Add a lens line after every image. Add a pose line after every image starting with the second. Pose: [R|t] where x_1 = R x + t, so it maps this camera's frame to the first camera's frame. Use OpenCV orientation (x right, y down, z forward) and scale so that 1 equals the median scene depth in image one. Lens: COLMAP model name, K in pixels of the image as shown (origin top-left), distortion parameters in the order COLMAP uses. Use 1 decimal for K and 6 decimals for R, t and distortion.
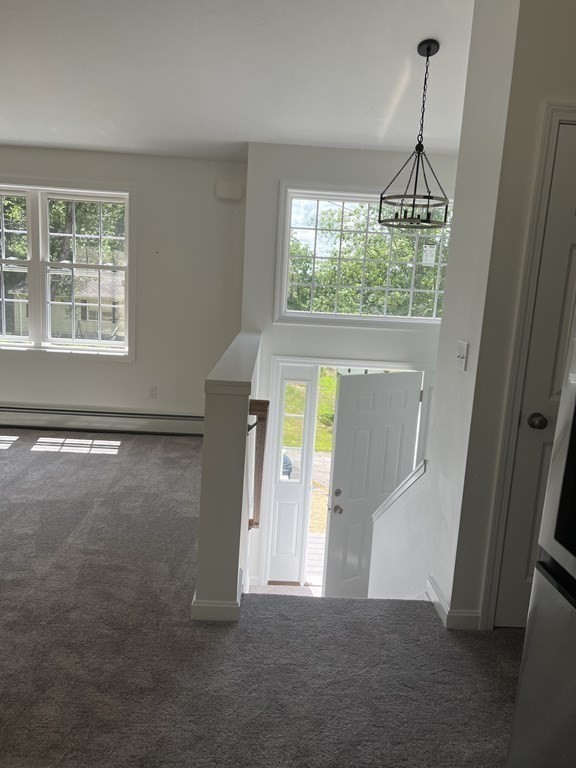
lens RADIAL K [[580.6, 0, 297.8], [0, 580.6, 393.6], [0, 0, 1]] dist [0.030366, -0.029408]
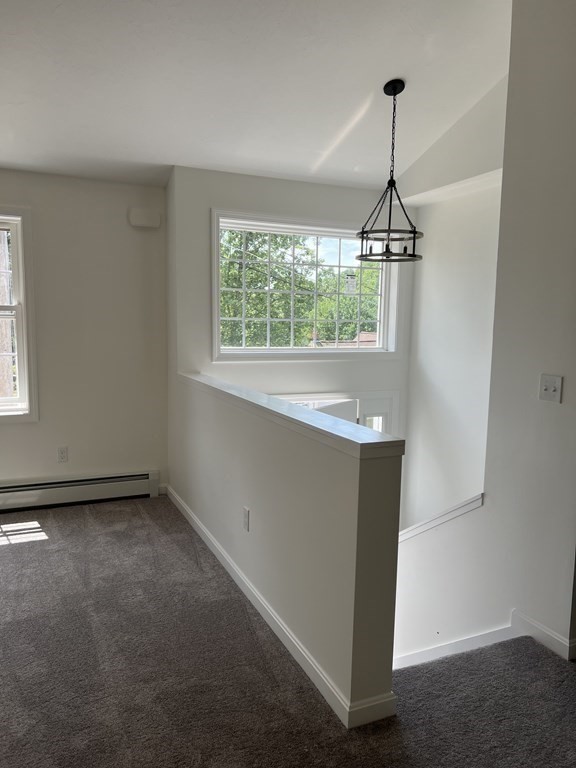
lens RADIAL K [[580.6, 0, 288.0], [0, 580.6, 389.1], [0, 0, 1]] dist [0.030366, -0.029408]
pose [[0.923273, -0.084968, 0.374629, -0.289401], [0.101679, 0.994502, -0.025029, -0.047013], [-0.370443, 0.061201, 0.926837, 0.119775]]
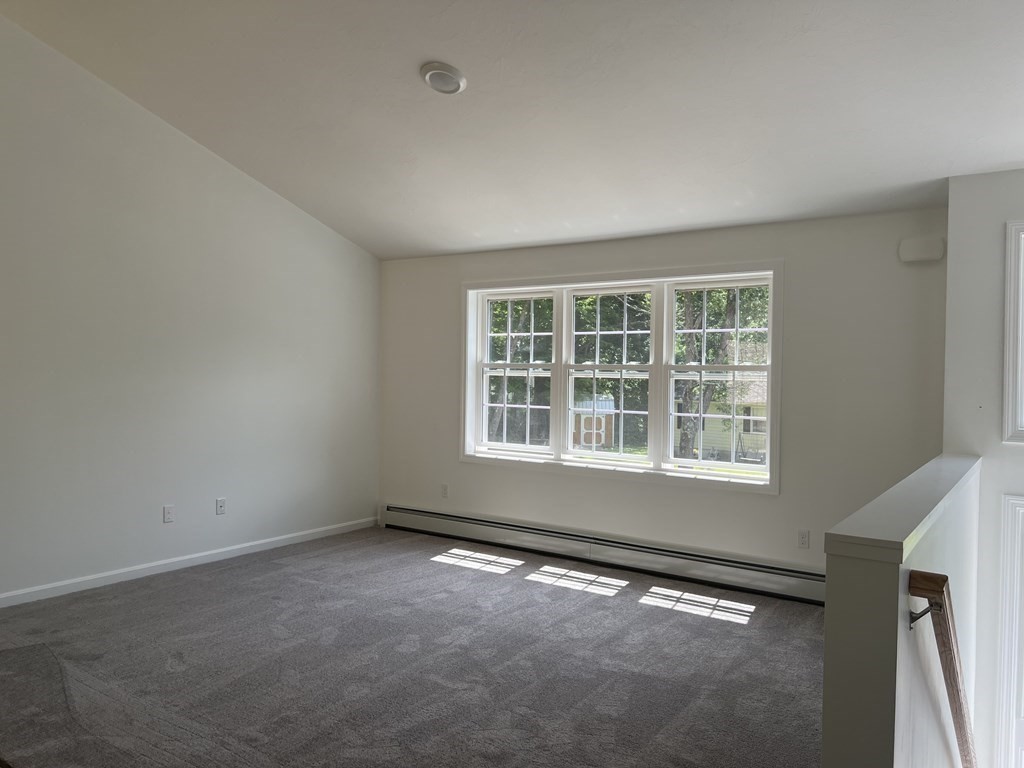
lens RADIAL K [[774.2, 0, 511.3], [0, 774.2, 374.2], [0, 0, 1]] dist [0.030366, -0.029408]
pose [[0.796593, -0.043387, -0.602957, 0.047480], [-0.077430, 0.981882, -0.172949, -0.009416], [0.599537, 0.184457, 0.778801, 0.029206]]
